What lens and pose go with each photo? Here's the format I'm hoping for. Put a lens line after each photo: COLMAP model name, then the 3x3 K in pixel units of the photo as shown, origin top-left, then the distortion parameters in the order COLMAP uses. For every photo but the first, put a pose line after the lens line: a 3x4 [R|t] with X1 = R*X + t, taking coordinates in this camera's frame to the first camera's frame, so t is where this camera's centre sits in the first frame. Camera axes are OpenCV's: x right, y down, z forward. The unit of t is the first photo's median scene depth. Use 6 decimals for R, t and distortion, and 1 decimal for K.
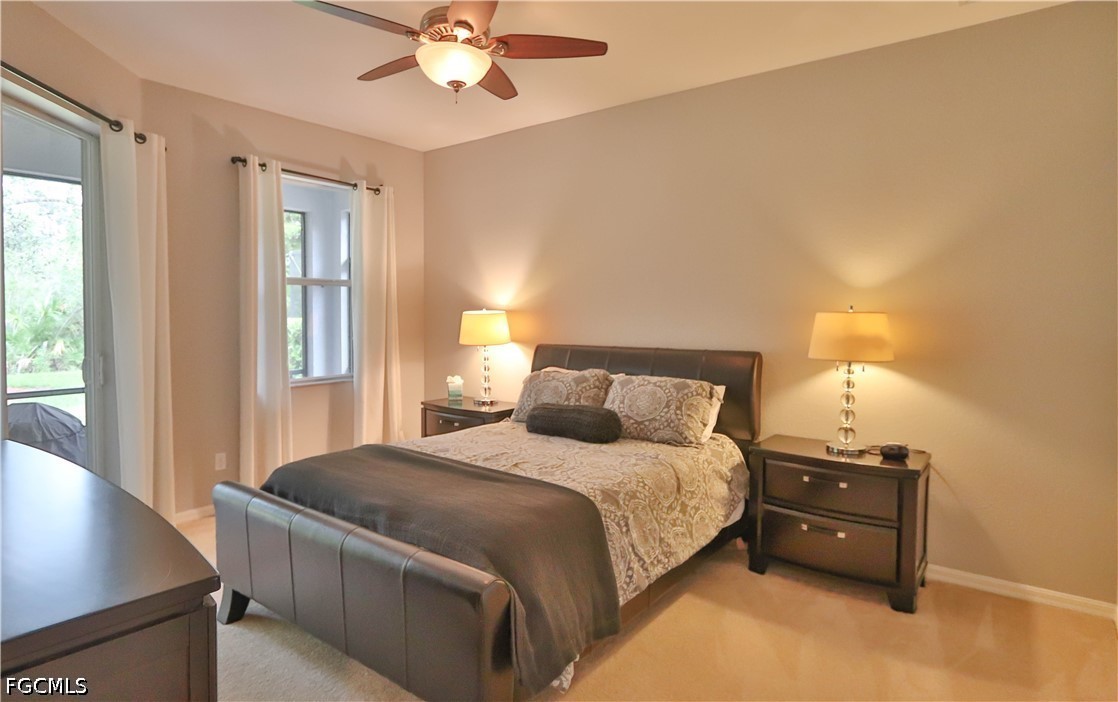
lens RADIAL K [[606.0, 0, 559.7], [0, 606.0, 324.4], [0, 0, 1]] dist [-0.017415, 0.000624]
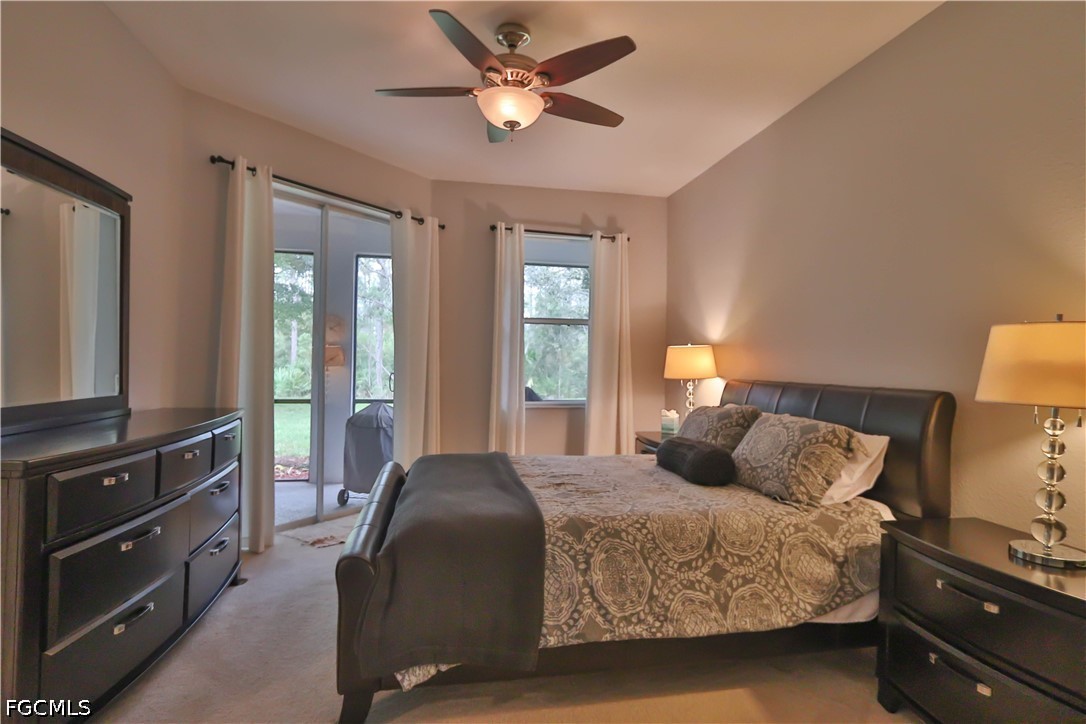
lens RADIAL K [[557.9, 0, 548.1], [0, 557.9, 354.8], [0, 0, 1]] dist [-0.014365, 0.000906]
pose [[0.742906, 0.004442, -0.669381, 0.453097], [-0.030989, 0.999134, -0.027762, 0.038246], [0.668678, 0.041368, 0.742400, 0.253410]]
